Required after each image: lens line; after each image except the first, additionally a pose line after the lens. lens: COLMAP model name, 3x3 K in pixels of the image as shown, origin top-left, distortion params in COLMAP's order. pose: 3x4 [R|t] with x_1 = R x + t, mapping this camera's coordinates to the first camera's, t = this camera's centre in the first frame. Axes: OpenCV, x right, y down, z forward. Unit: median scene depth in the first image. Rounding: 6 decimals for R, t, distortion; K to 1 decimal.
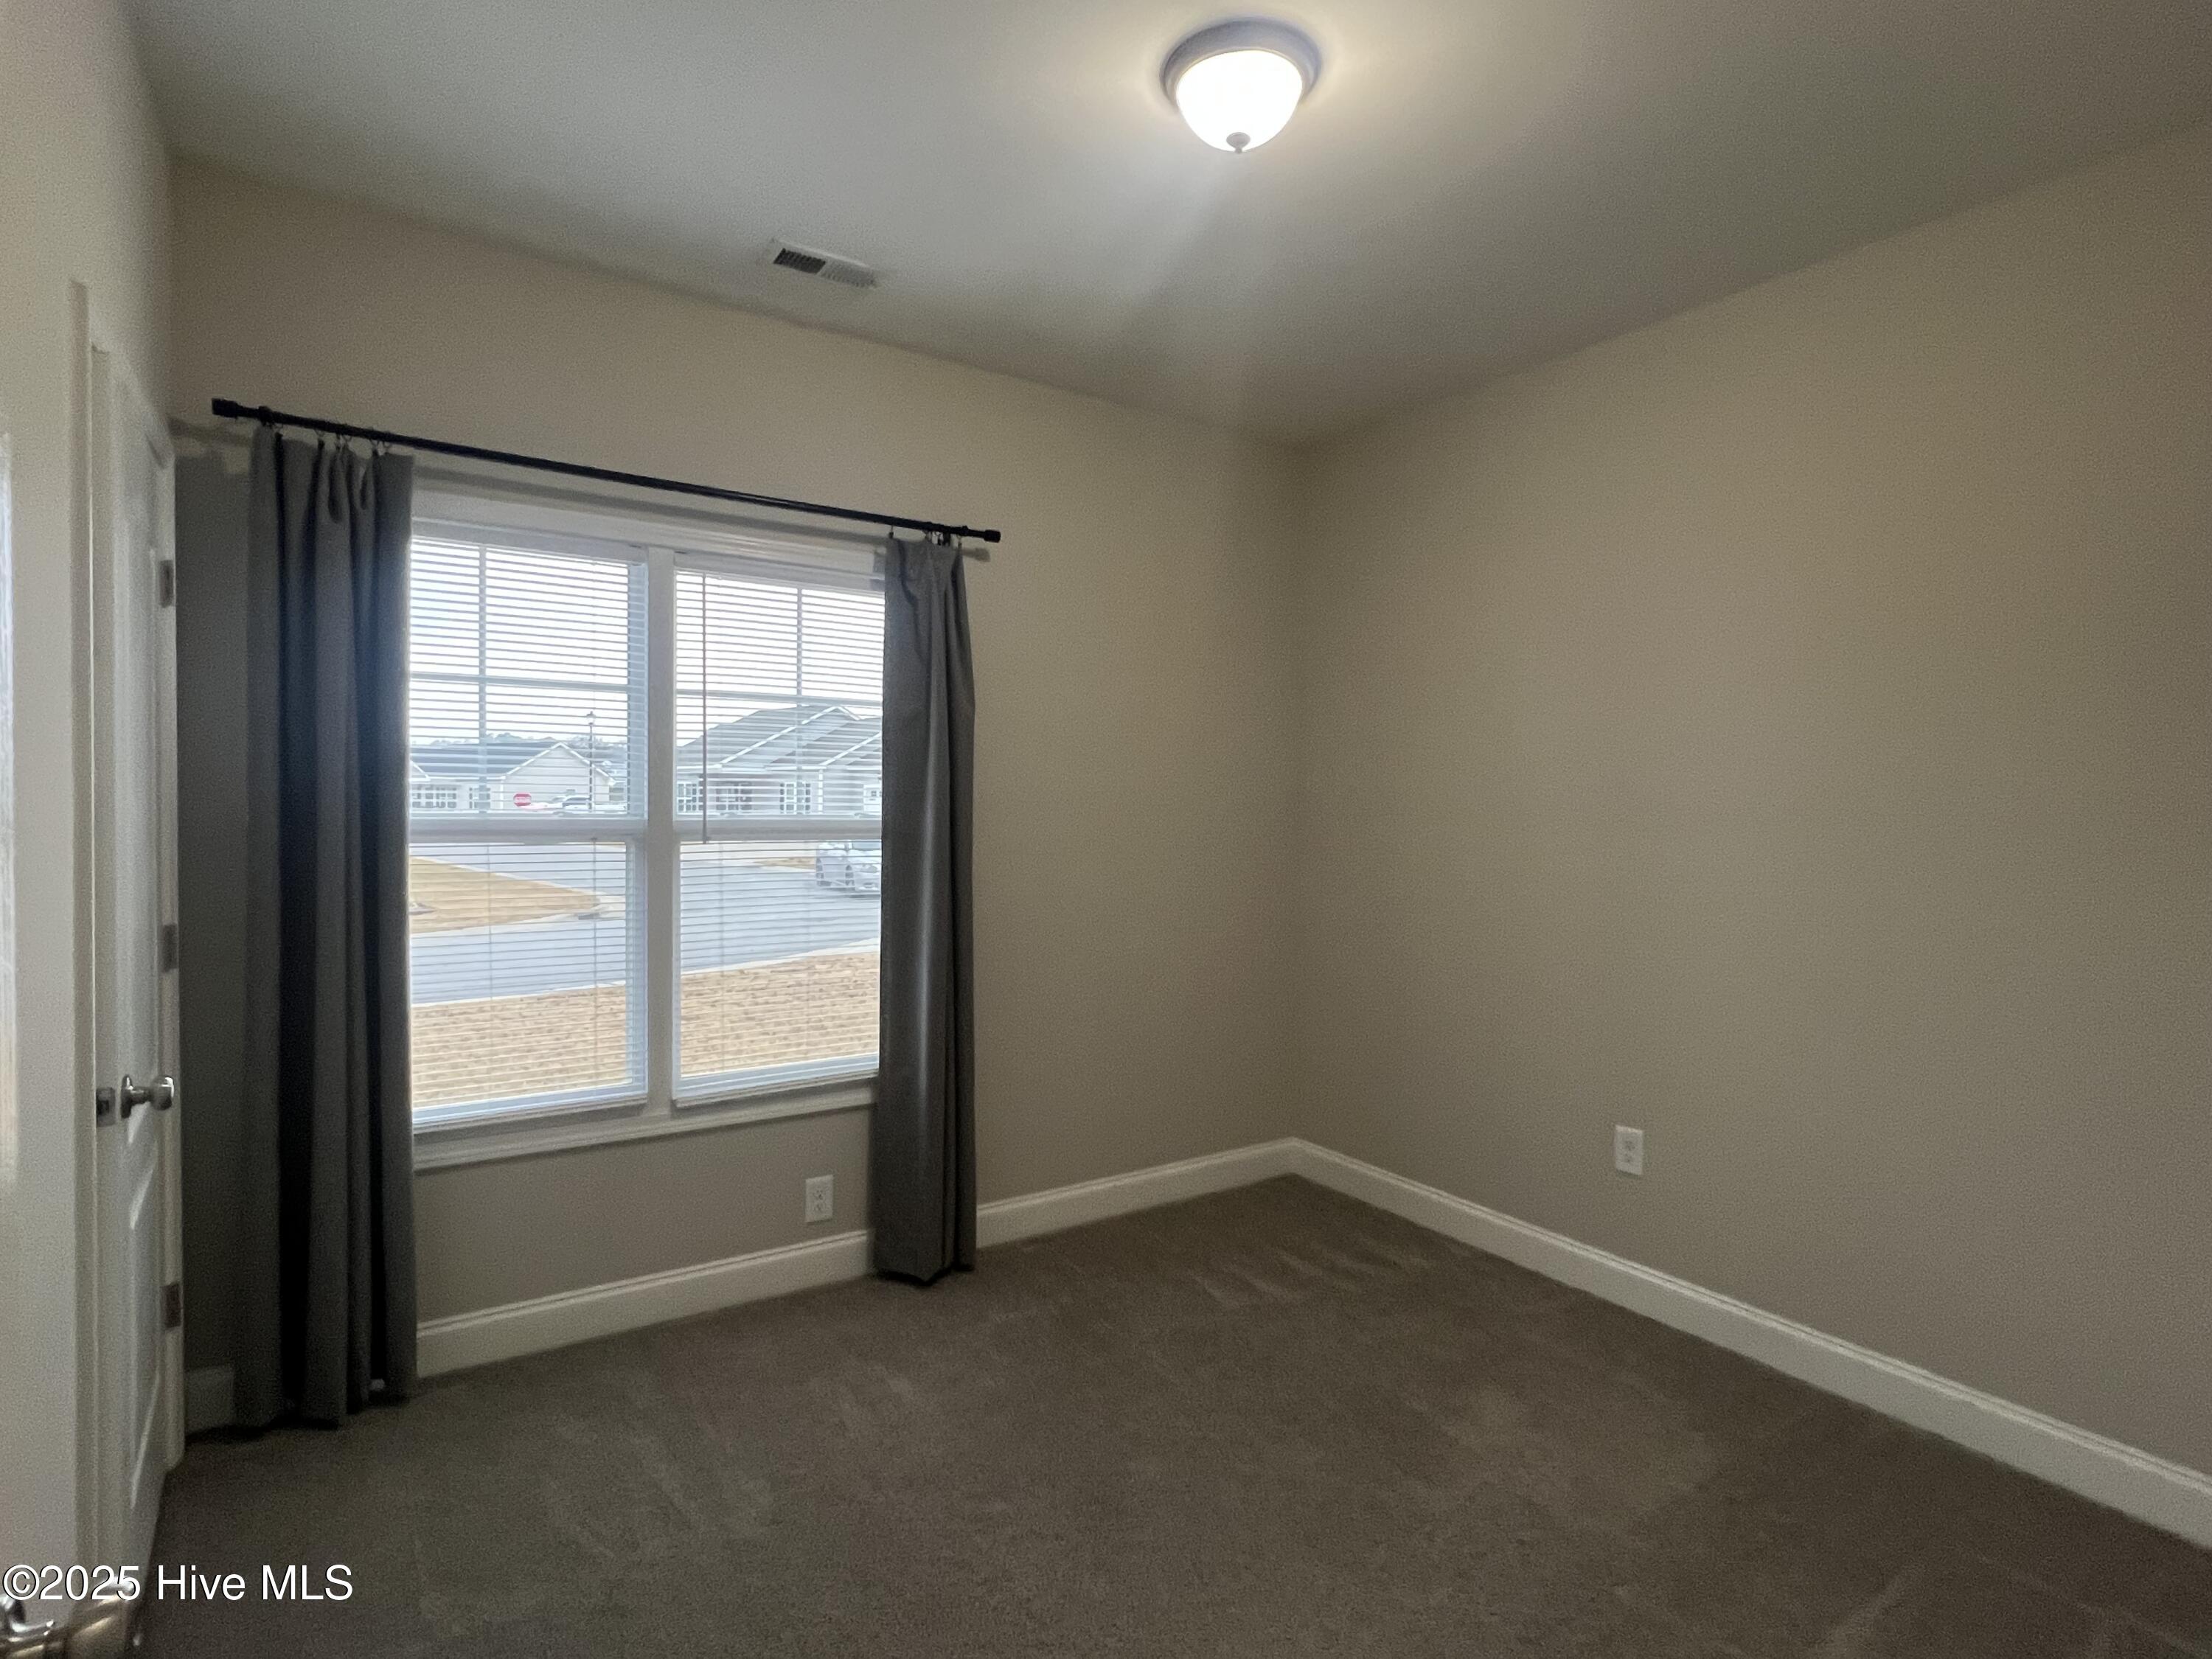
lens RADIAL K [[1169.0, 0, 1106.0], [0, 1169.0, 829.5], [0, 0, 1]] dist [-0.001149, 0.000062]
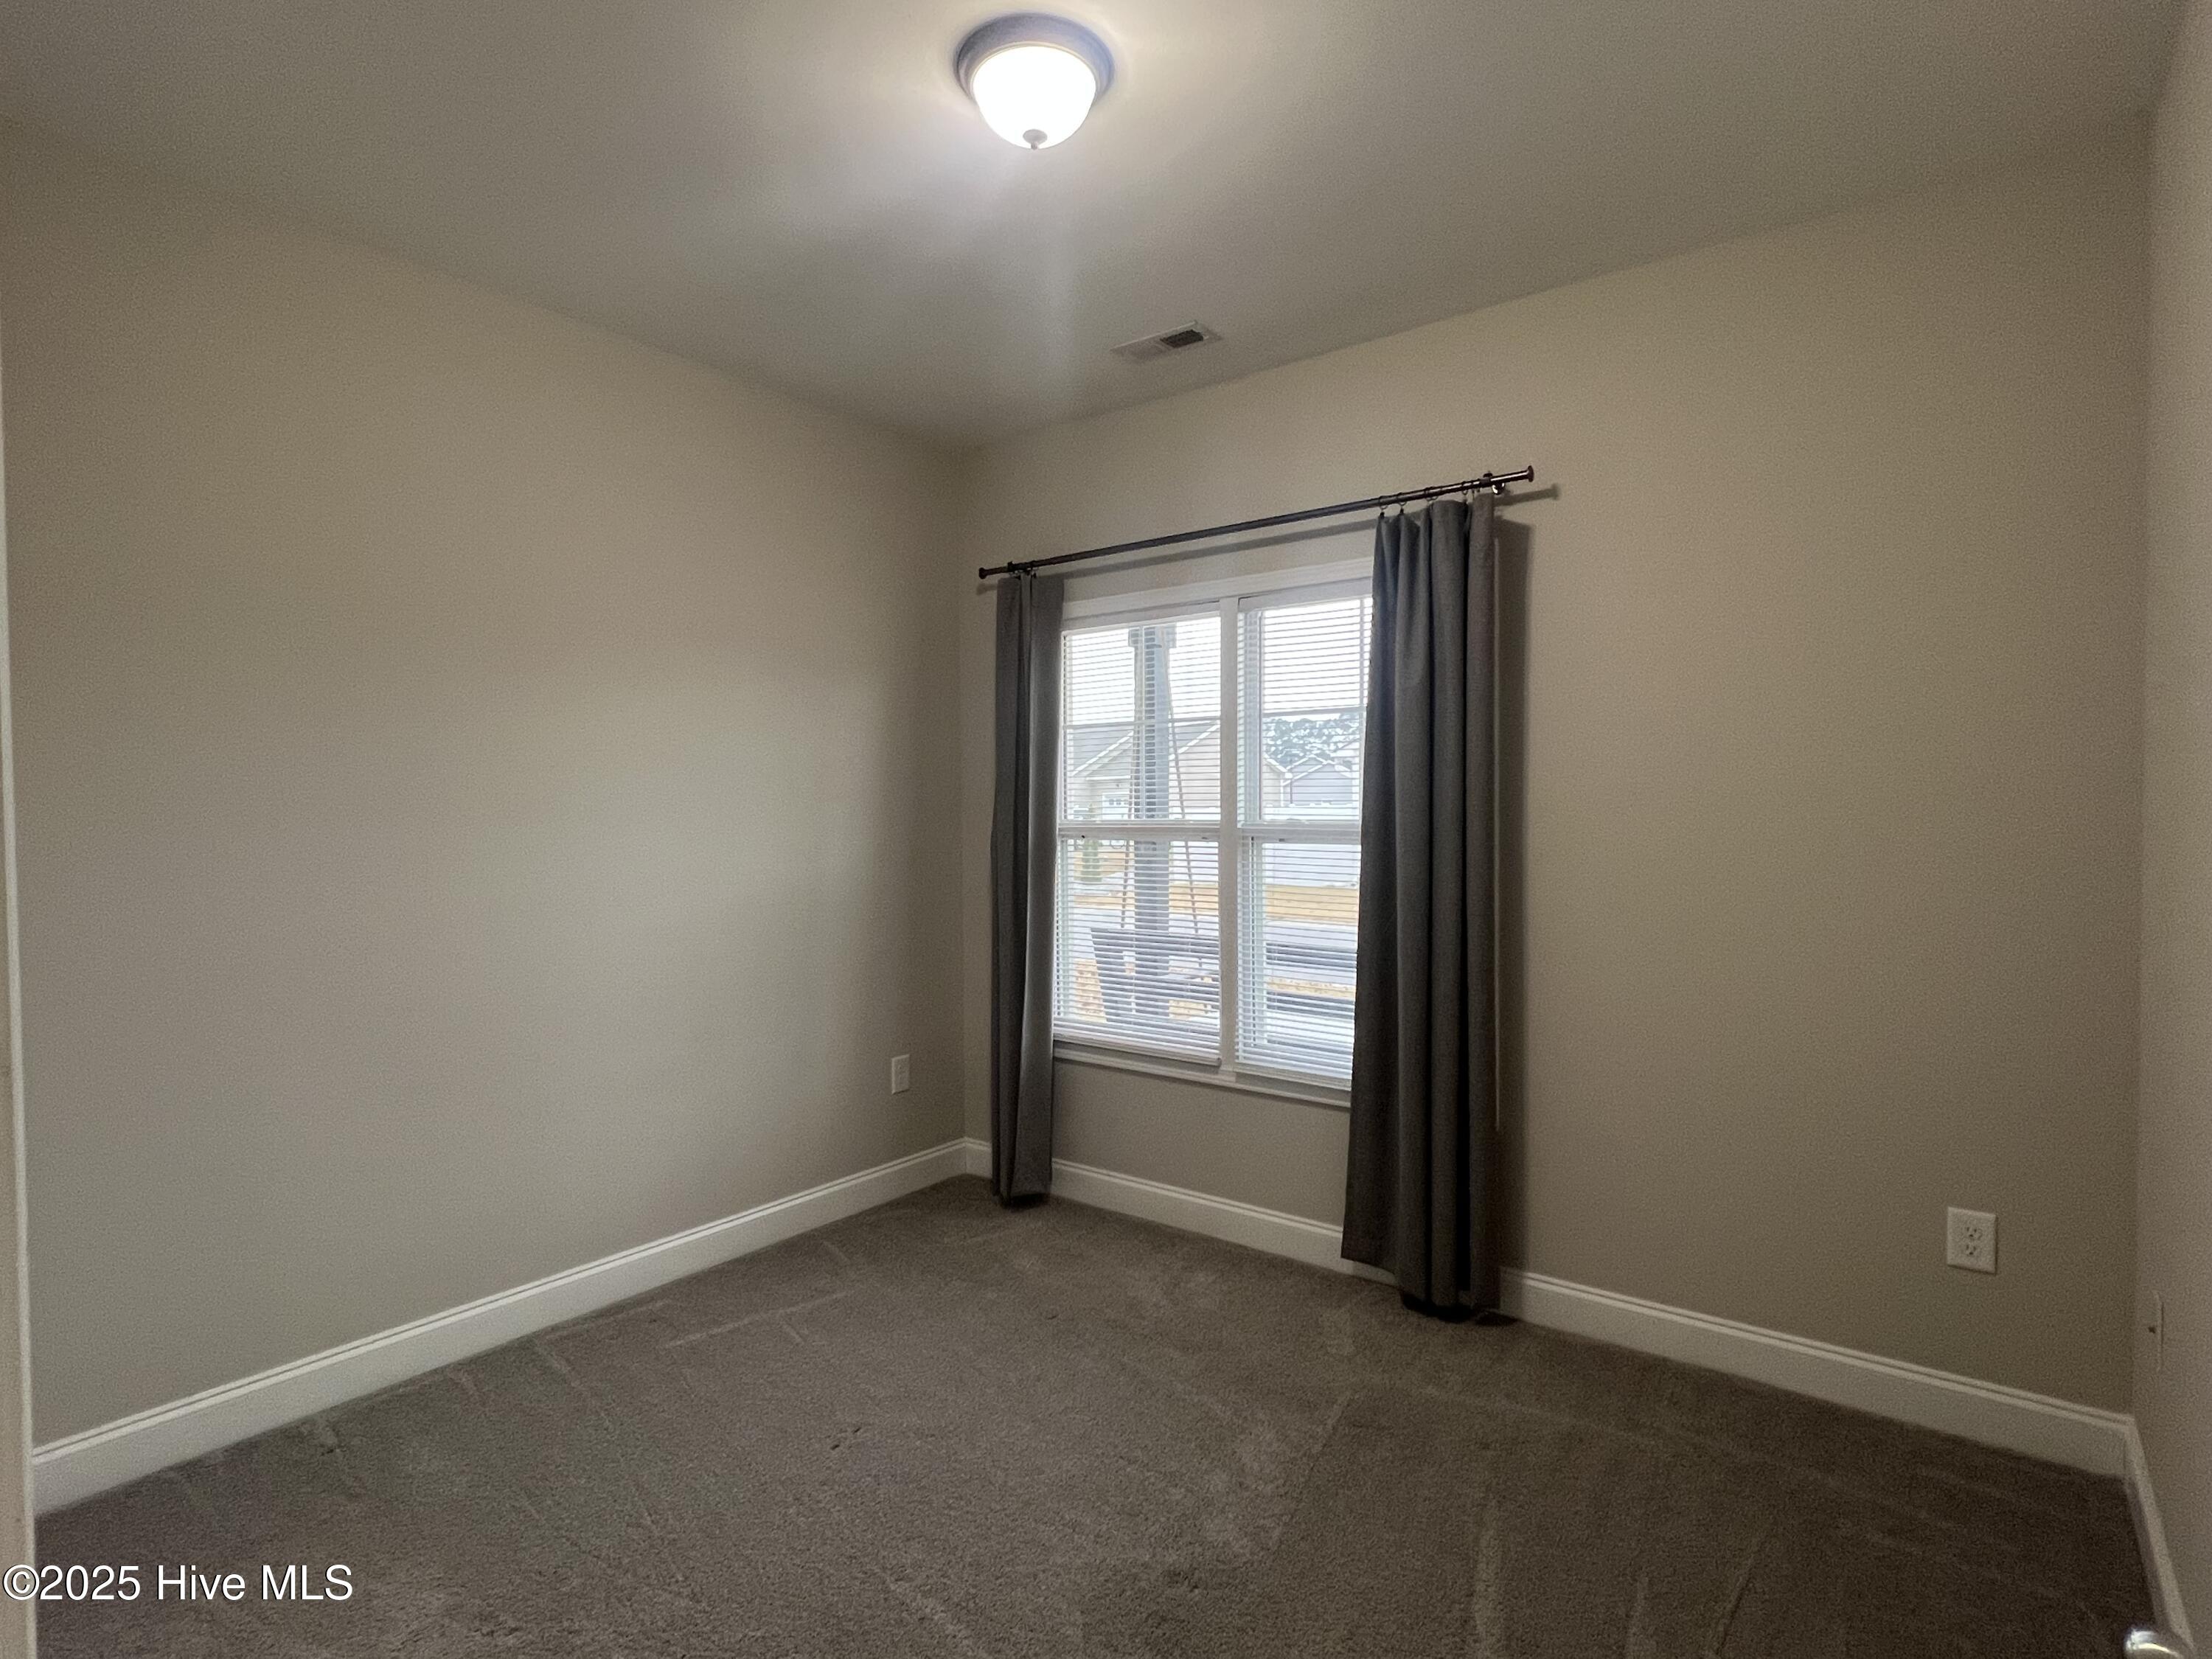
lens RADIAL K [[1169.0, 0, 1106.0], [0, 1169.0, 829.5], [0, 0, 1]] dist [-0.001149, 0.000062]
pose [[0.321181, 0.016137, -0.946880, 0.718314], [-0.019103, 0.999762, 0.010559, -0.009788], [0.946825, 0.014696, 0.321412, 0.502027]]
